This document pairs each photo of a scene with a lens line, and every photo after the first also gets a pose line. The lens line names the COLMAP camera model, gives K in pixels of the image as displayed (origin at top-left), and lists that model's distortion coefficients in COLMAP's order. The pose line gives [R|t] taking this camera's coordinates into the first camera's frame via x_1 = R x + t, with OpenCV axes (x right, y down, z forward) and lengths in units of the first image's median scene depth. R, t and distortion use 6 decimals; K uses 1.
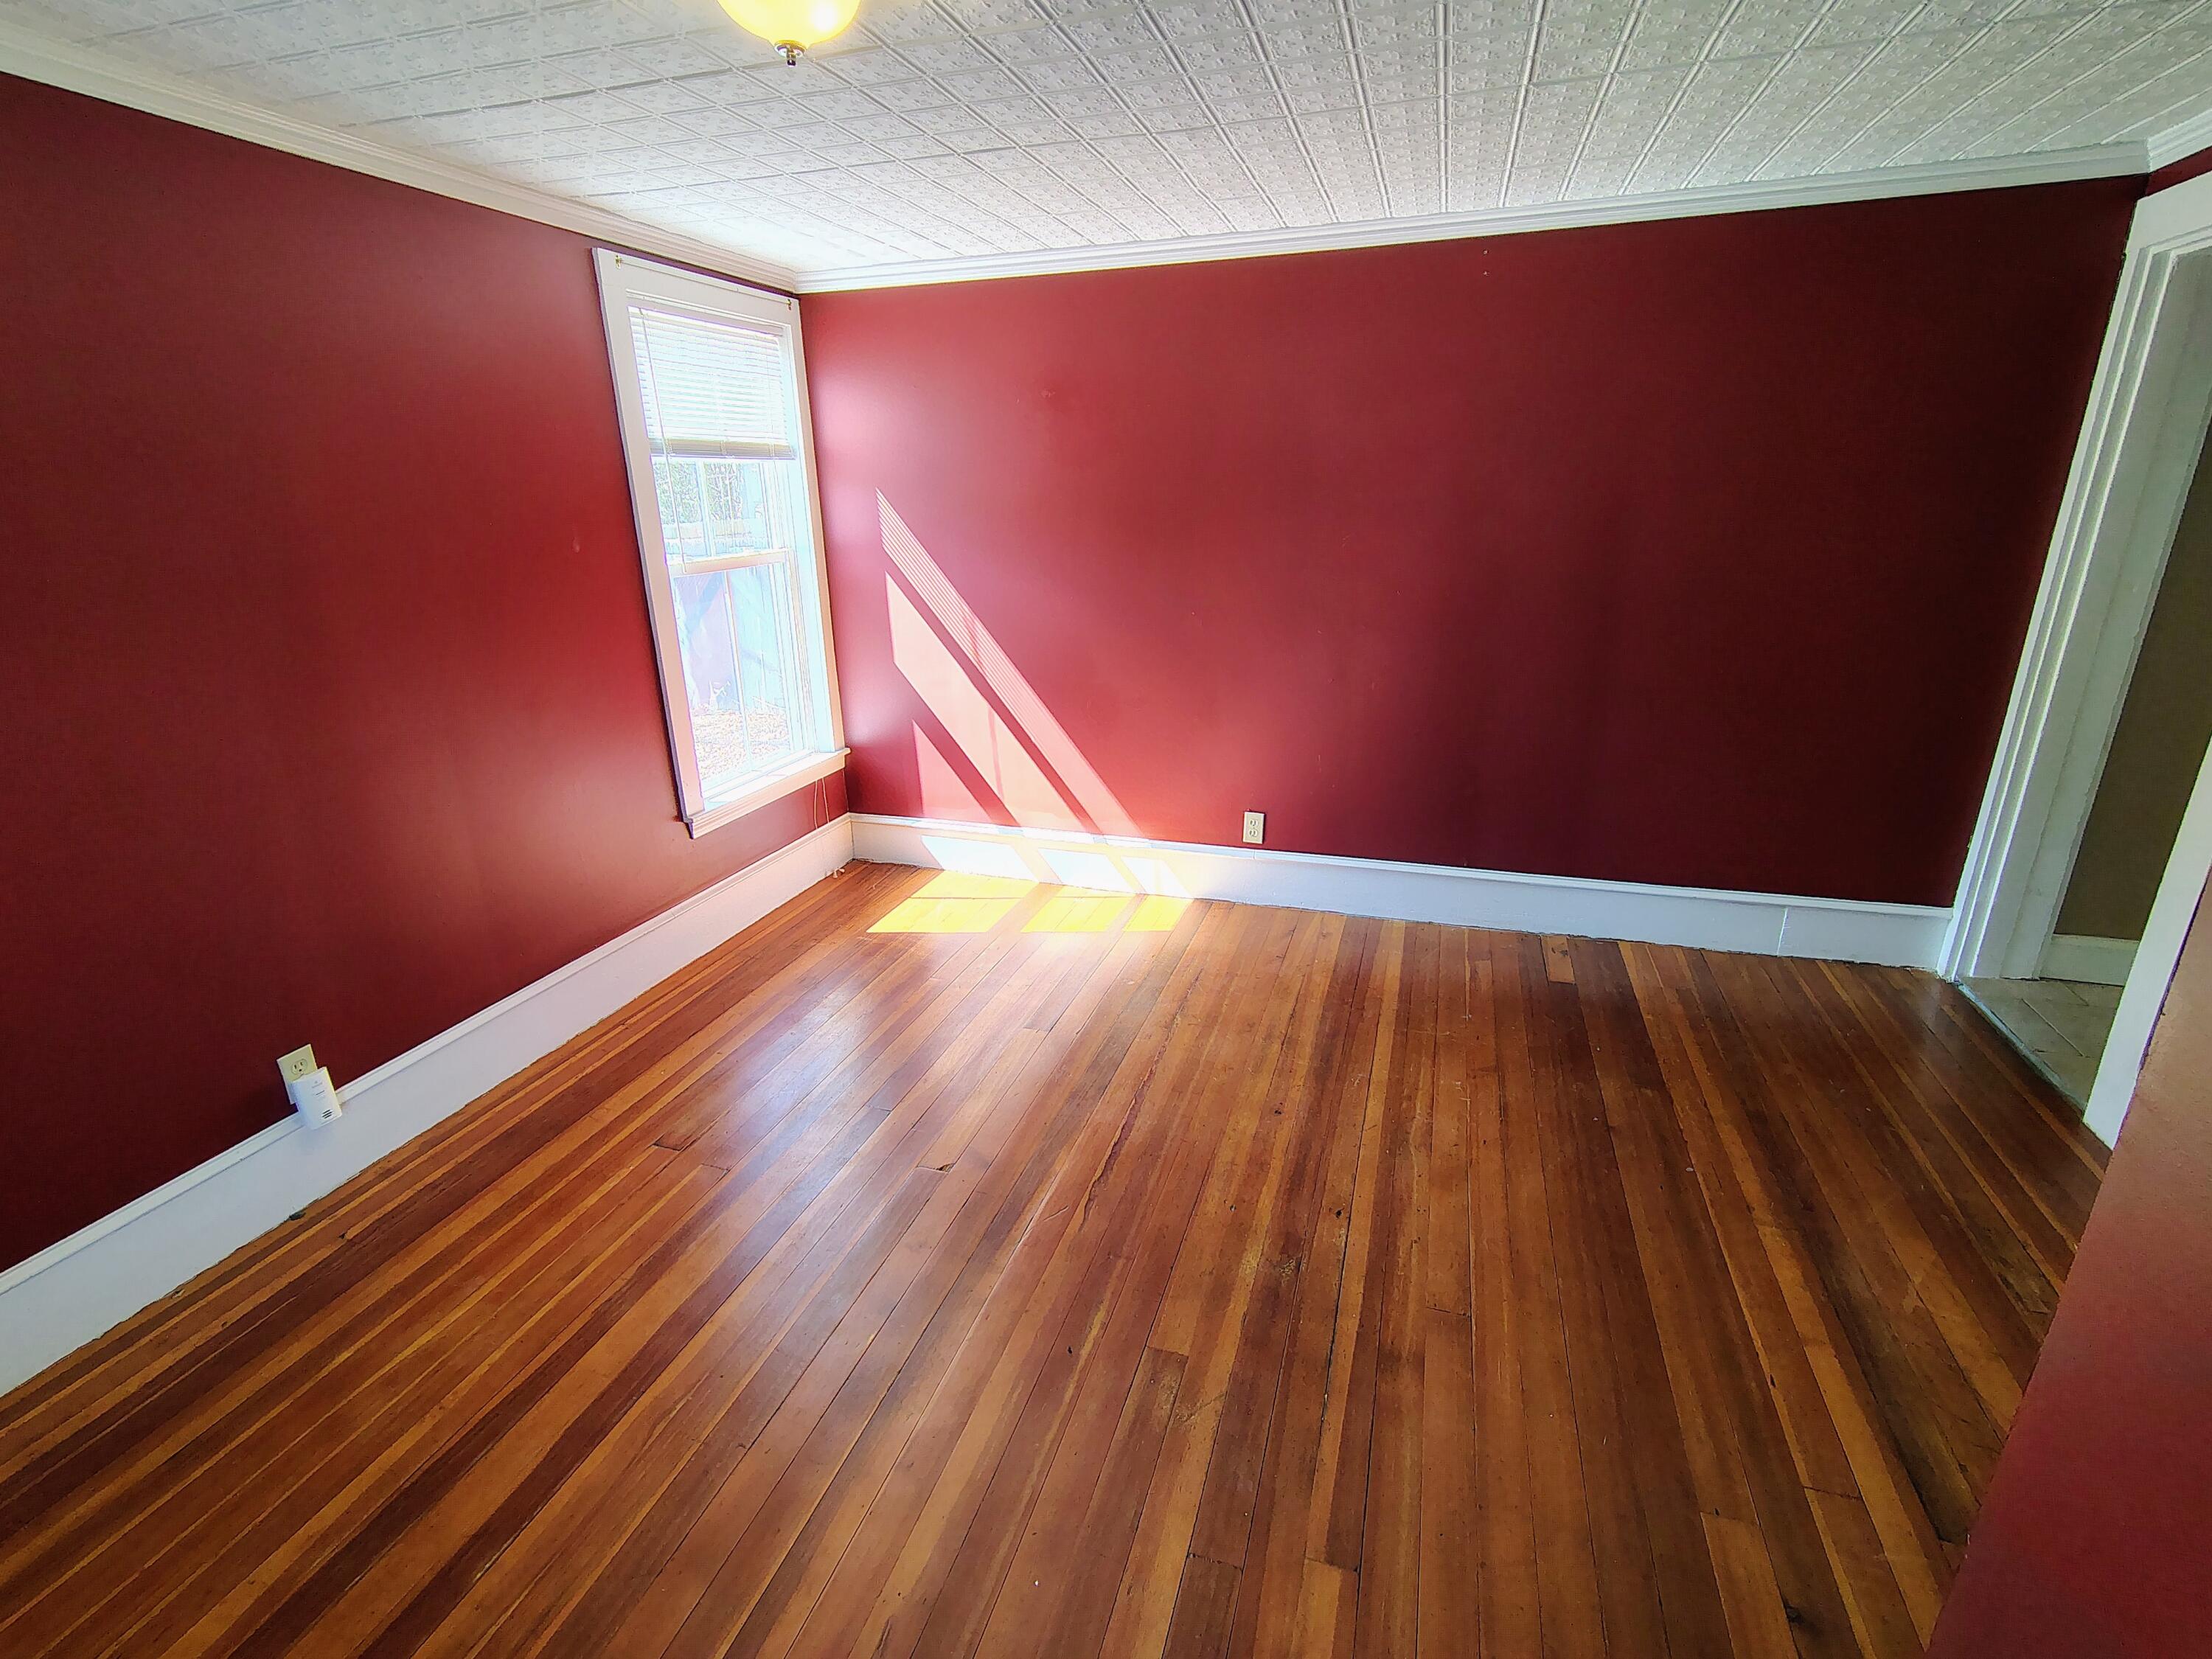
lens RADIAL K [[1031.8, 0, 1102.6], [0, 1031.8, 828.0], [0, 0, 1]] dist [-0.008573, 0.008964]
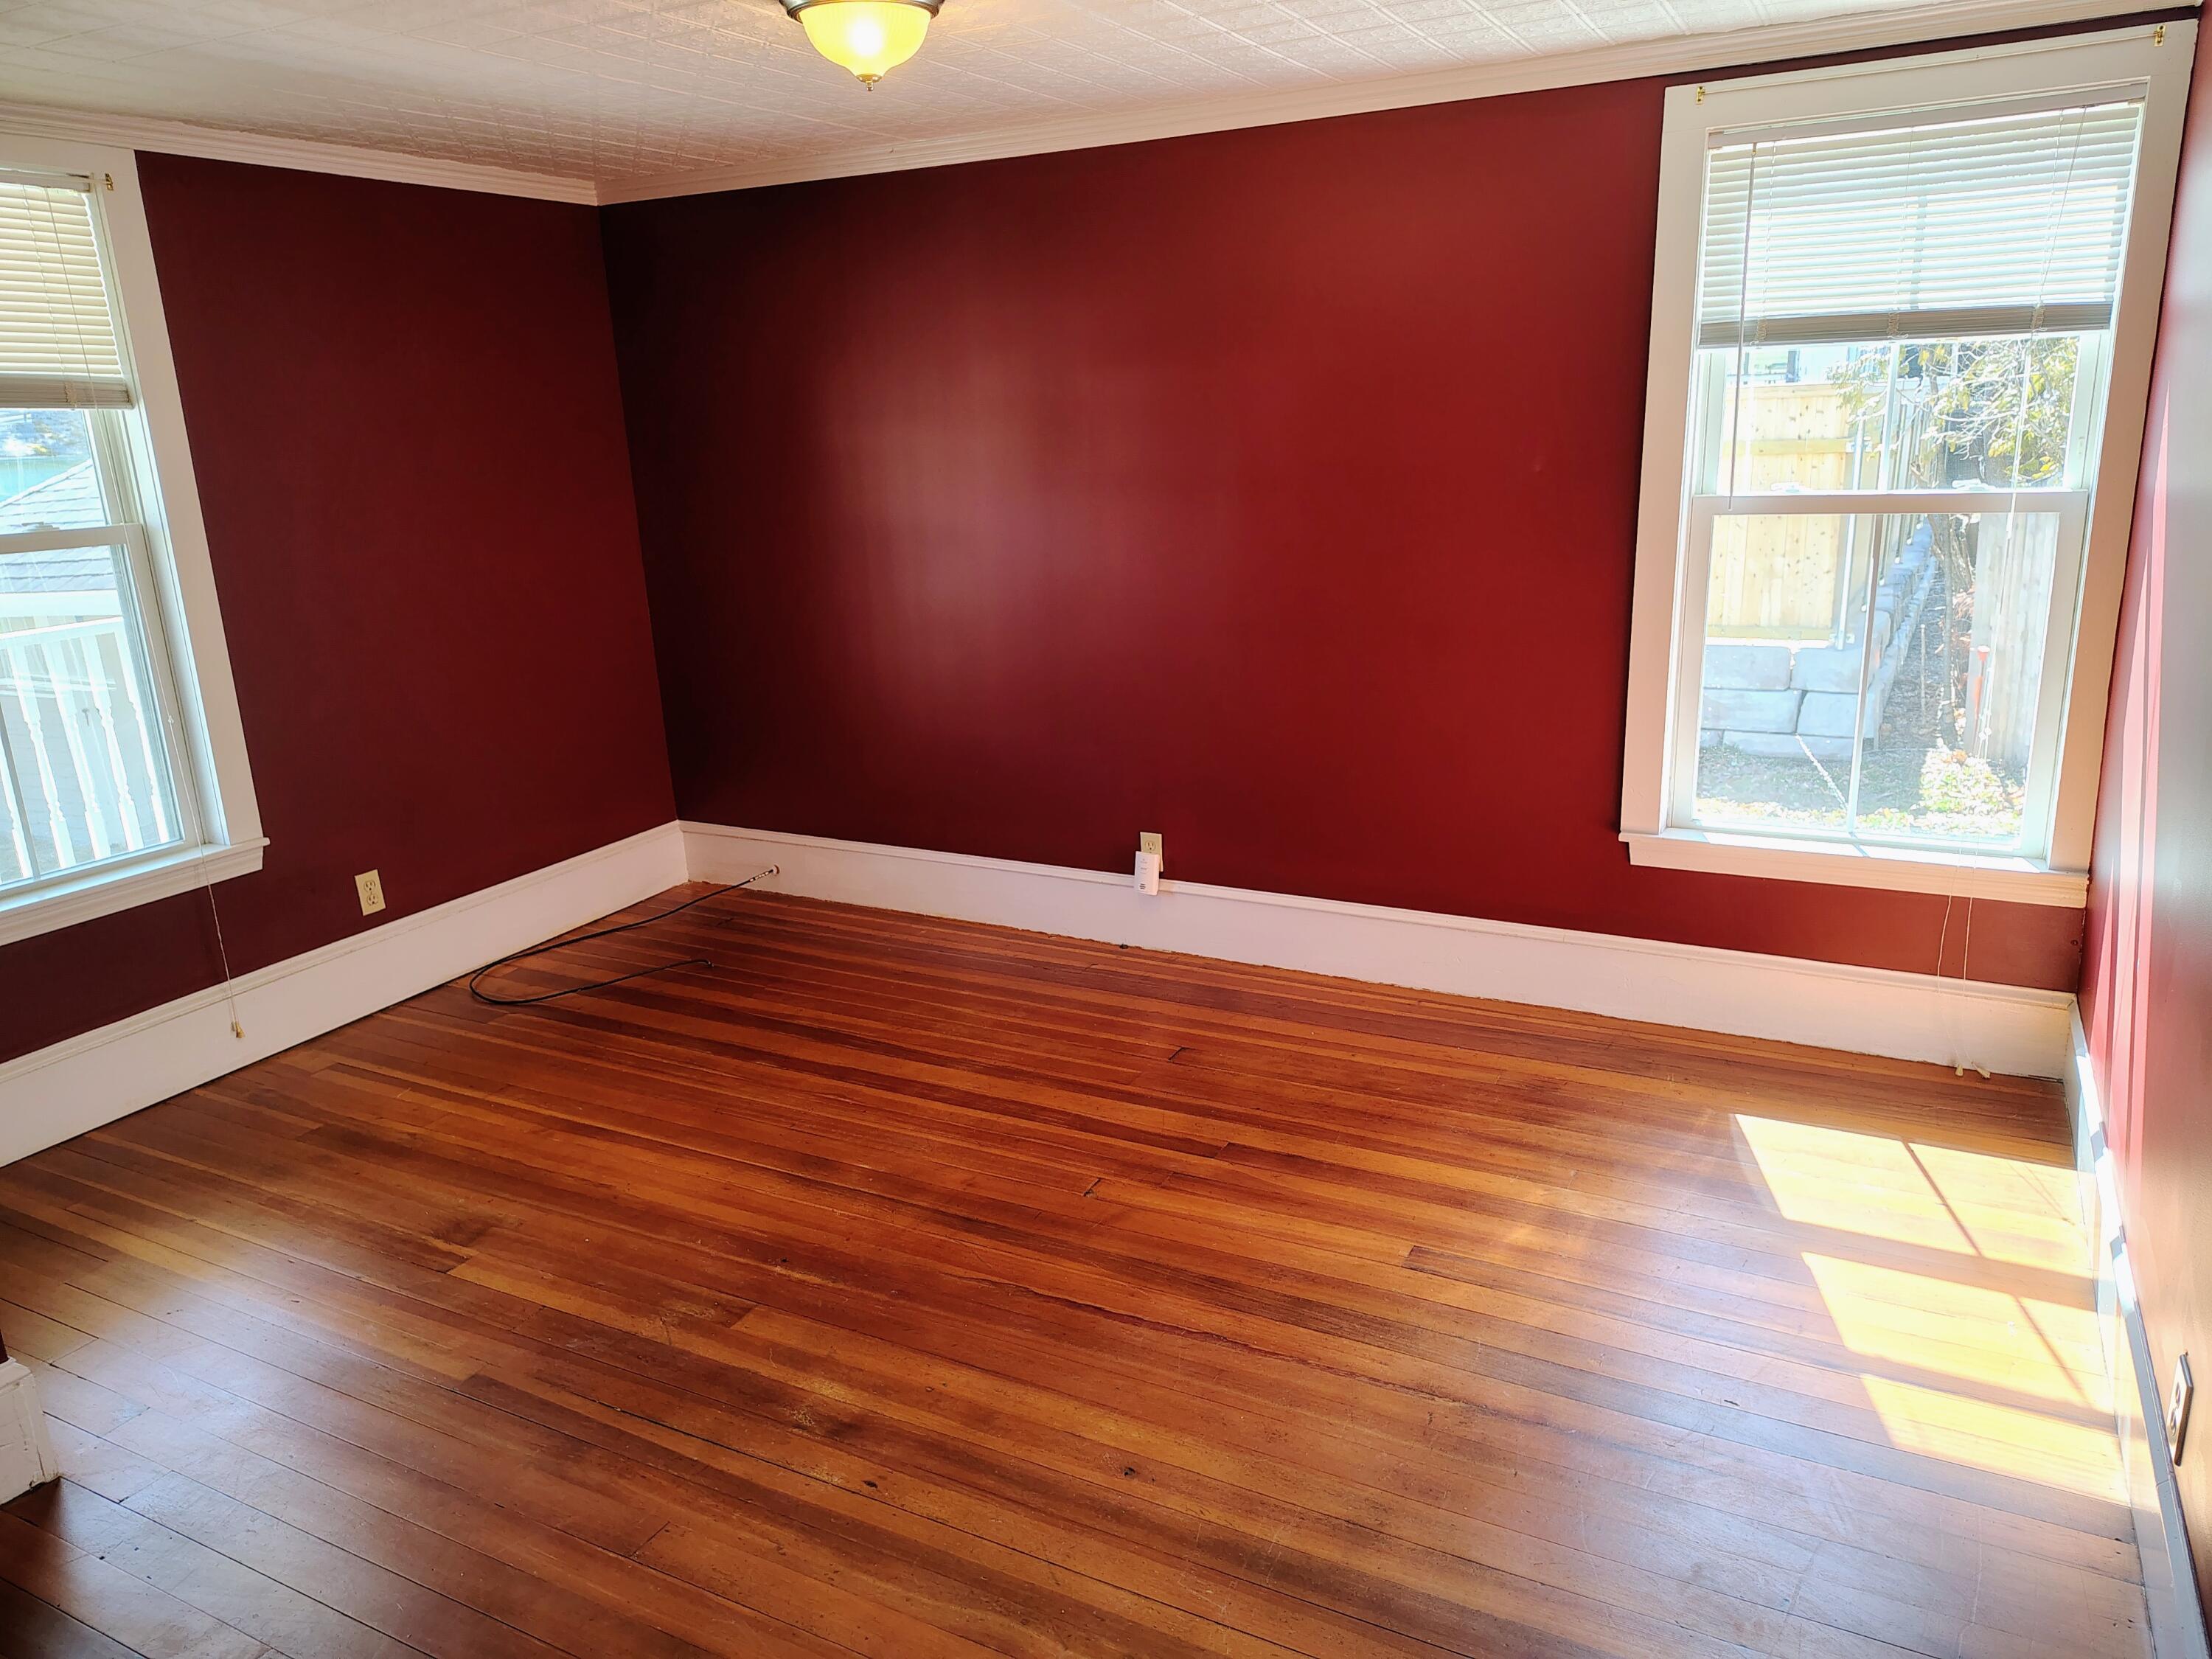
lens RADIAL K [[1514.3, 0, 1112.2], [0, 1514.3, 828.5], [0, 0, 1]] dist [0.005938, 0.000725]
pose [[-0.167134, 0.283597, -0.944266, 1.052920], [-0.278536, 0.905142, 0.321147, -0.396911], [0.945772, 0.316687, -0.072289, 1.110588]]
